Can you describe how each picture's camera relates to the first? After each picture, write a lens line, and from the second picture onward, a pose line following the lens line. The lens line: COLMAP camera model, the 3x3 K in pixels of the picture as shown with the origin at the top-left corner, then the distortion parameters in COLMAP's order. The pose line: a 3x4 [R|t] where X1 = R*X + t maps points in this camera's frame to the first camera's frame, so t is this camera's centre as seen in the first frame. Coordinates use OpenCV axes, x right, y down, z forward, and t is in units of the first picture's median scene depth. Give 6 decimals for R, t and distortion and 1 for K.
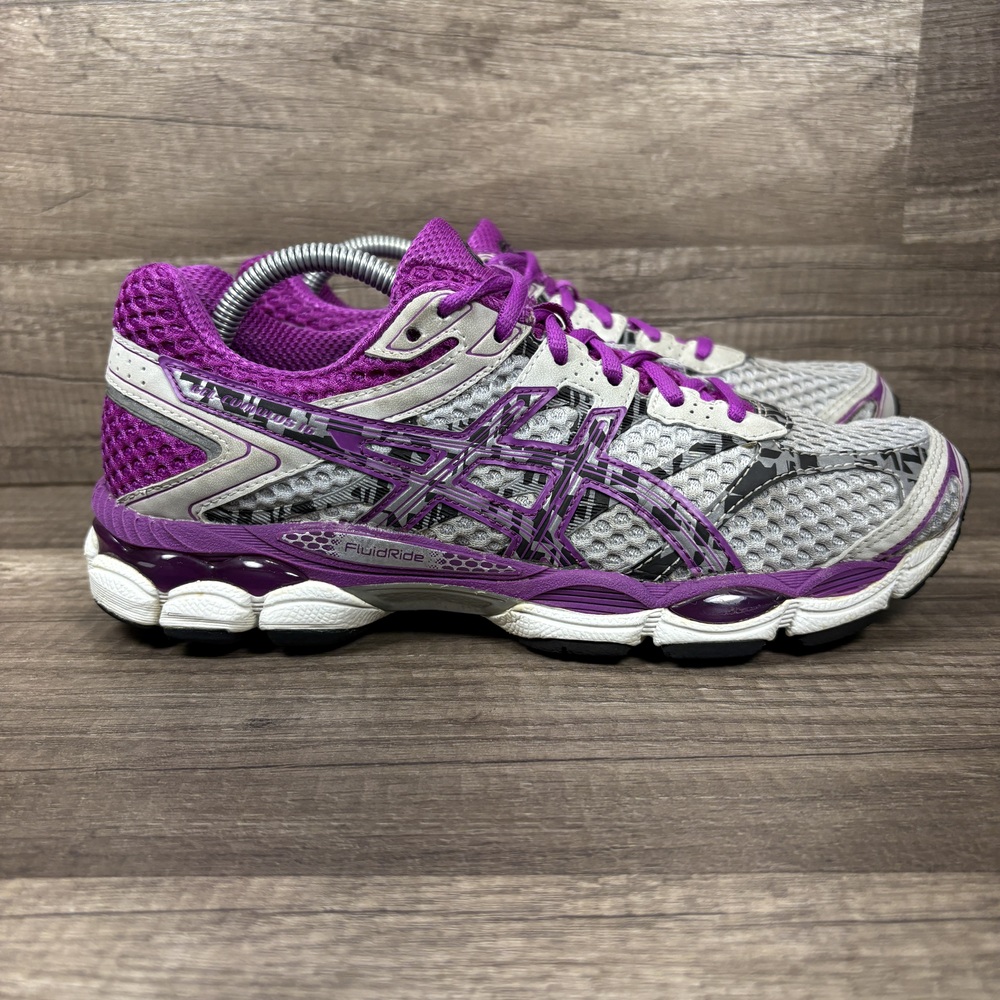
lens RADIAL K [[1236.3, 0, 507.9], [0, 1236.3, 506.0], [0, 0, 1]] dist [-0.100469, 0.225656]
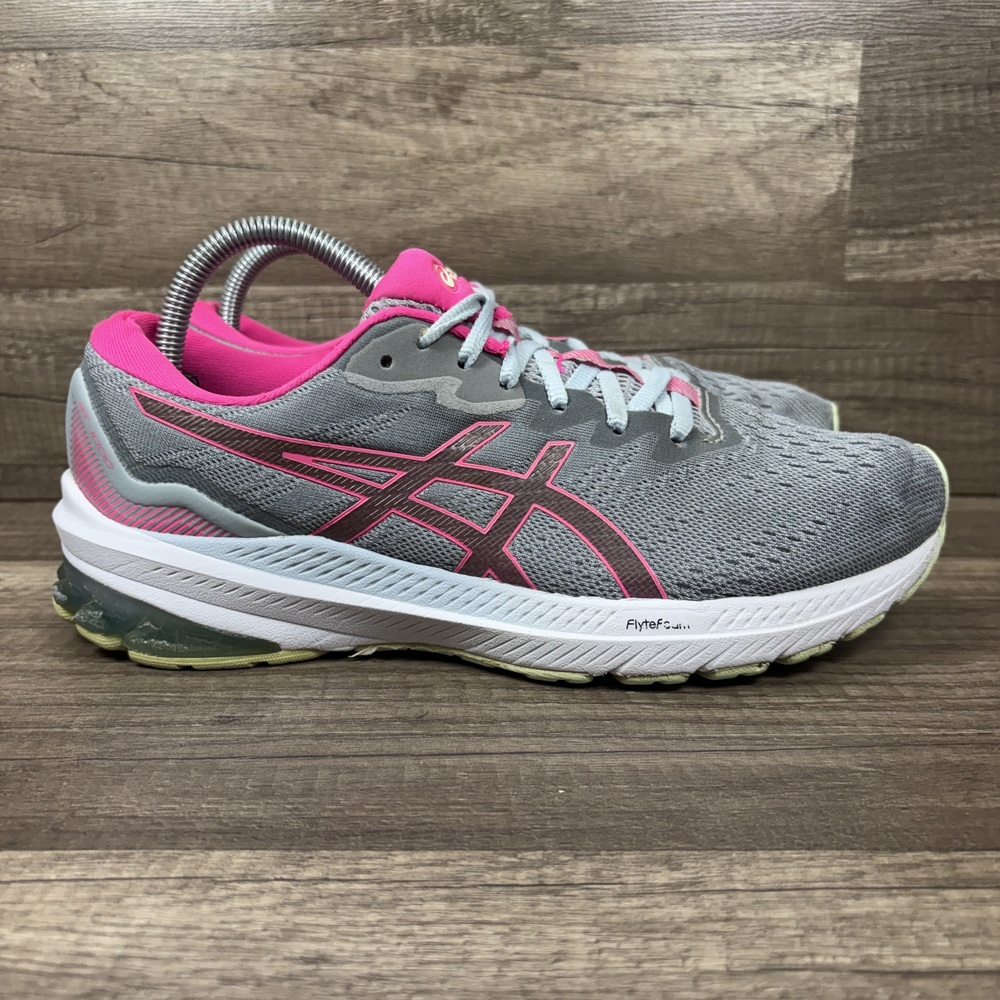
lens RADIAL K [[1236.3, 0, 507.9], [0, 1236.3, 506.0], [0, 0, 1]] dist [-0.100469, 0.225656]
pose [[0.999935, 0.008808, 0.007178, 0.037637], [-0.008701, 0.999853, -0.014788, -0.000927], [-0.007307, 0.014724, 0.999865, -0.098512]]
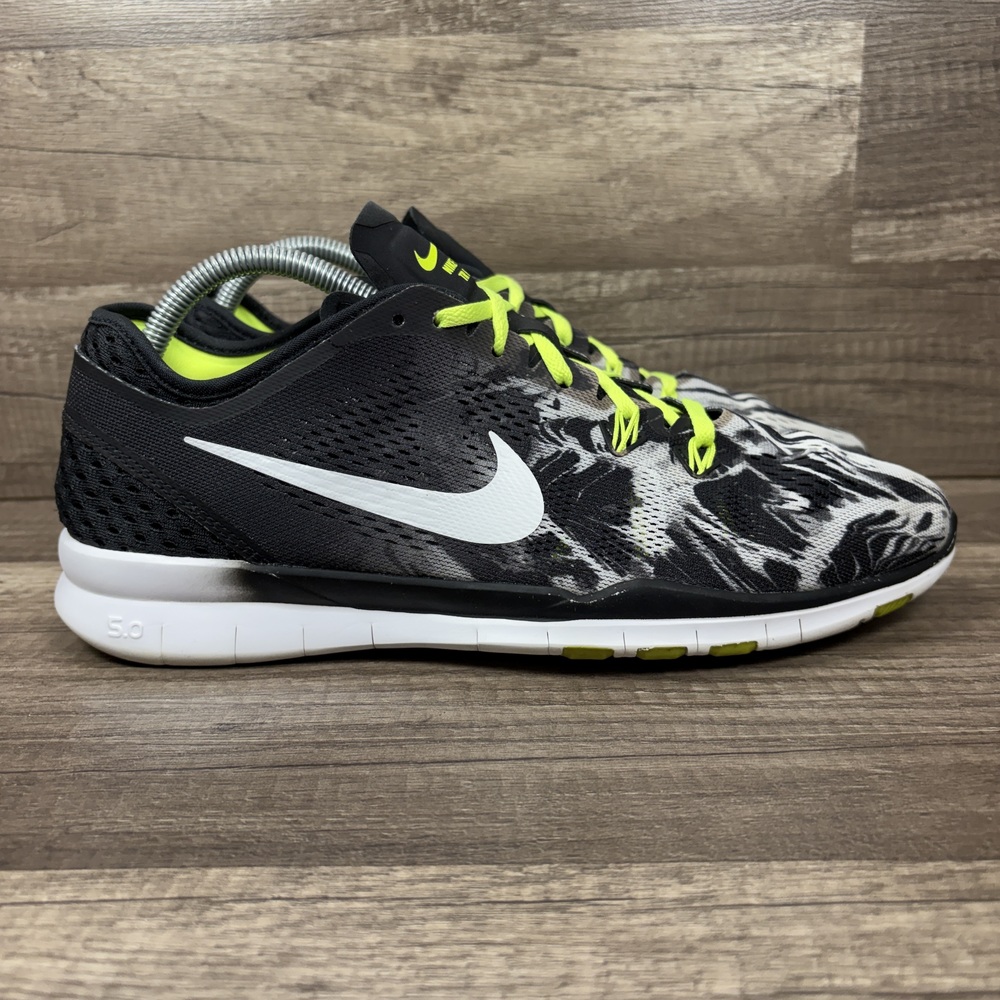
lens RADIAL K [[1233.7, 0, 501.6], [0, 1233.7, 468.6], [0, 0, 1]] dist [-0.103866, 0.242709]
pose [[0.999925, -0.008642, -0.008628, 0.047031], [0.008380, 0.999517, -0.029940, -0.014785], [0.008883, 0.029865, 0.999514, -0.074464]]
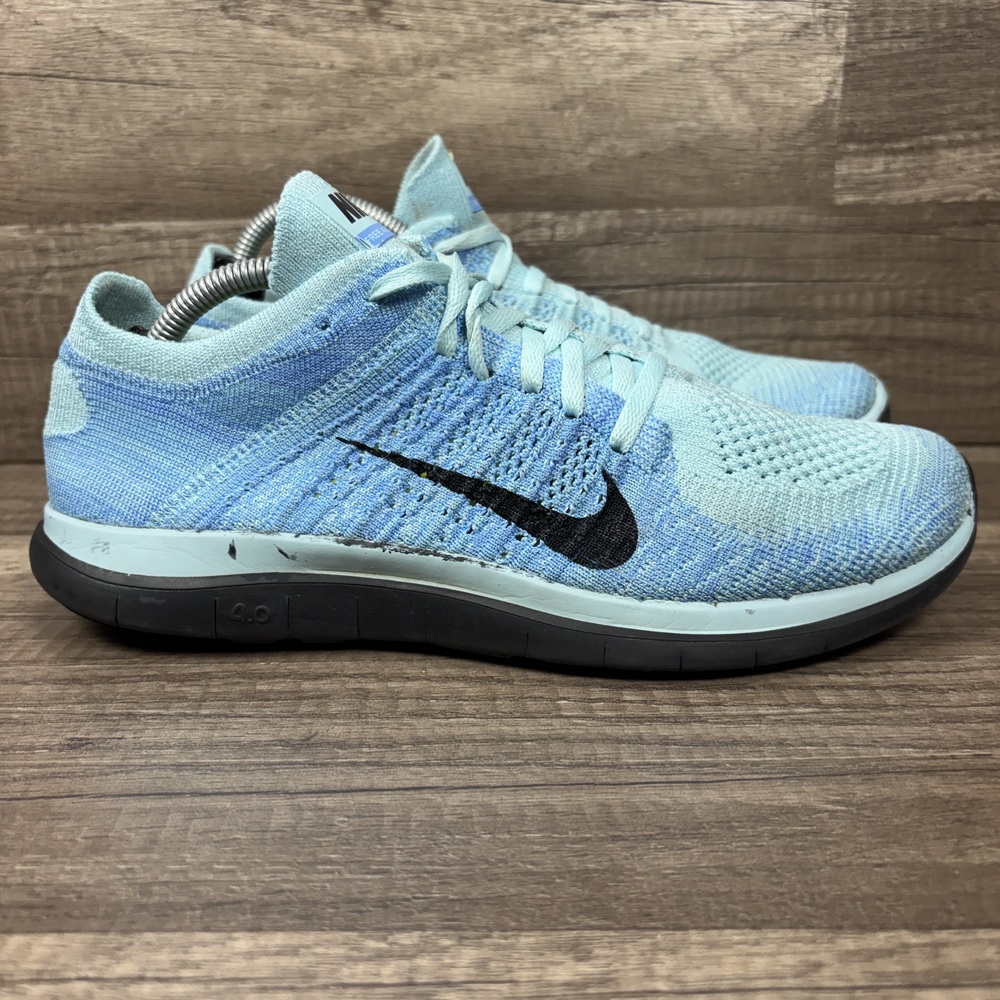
lens RADIAL K [[1233.0, 0, 512.9], [0, 1233.0, 521.5], [0, 0, 1]] dist [-0.100329, 0.230438]
pose [[0.999984, -0.005412, 0.001380, 0.116216], [0.005333, 0.998633, 0.051988, -0.034214], [-0.001660, -0.051980, 0.998647, 0.079928]]
